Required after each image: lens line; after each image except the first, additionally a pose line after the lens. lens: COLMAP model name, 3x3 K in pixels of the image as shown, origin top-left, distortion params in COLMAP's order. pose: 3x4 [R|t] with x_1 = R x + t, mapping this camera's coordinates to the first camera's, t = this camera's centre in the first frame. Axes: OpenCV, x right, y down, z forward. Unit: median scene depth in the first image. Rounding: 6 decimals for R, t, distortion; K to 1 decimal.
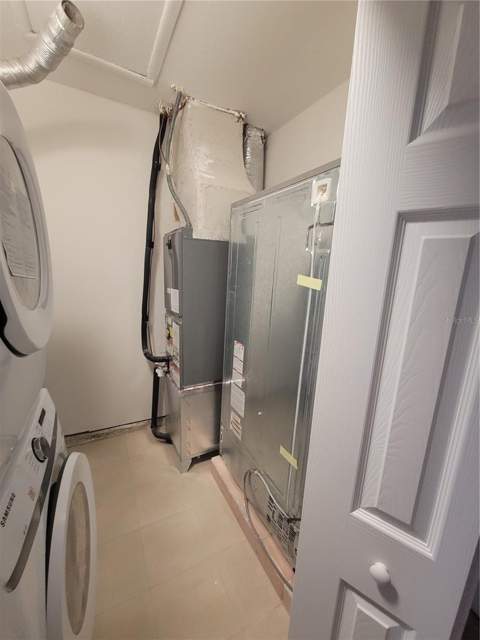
lens RADIAL K [[259.6, 0, 238.8], [0, 259.6, 322.4], [0, 0, 1]] dist [0.000287, -0.000293]
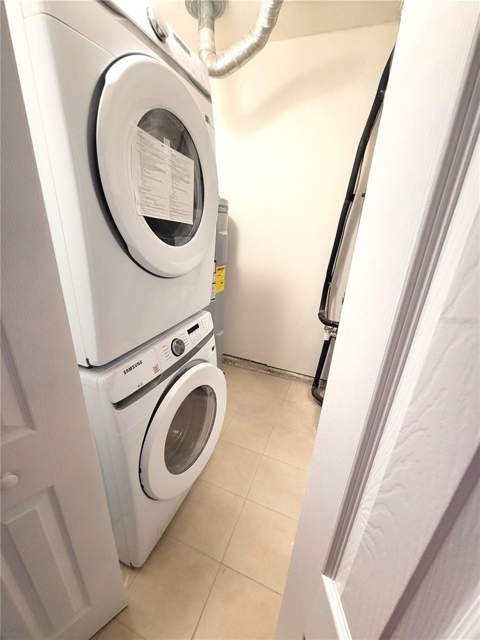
lens RADIAL K [[259.6, 0, 240.4], [0, 259.6, 320.0], [0, 0, 1]] dist [0.000287, -0.000293]
pose [[0.652701, 0.262735, -0.710599, 0.147550], [-0.172954, 0.964848, 0.197879, -0.000371], [0.737610, -0.006255, 0.675199, 0.096339]]
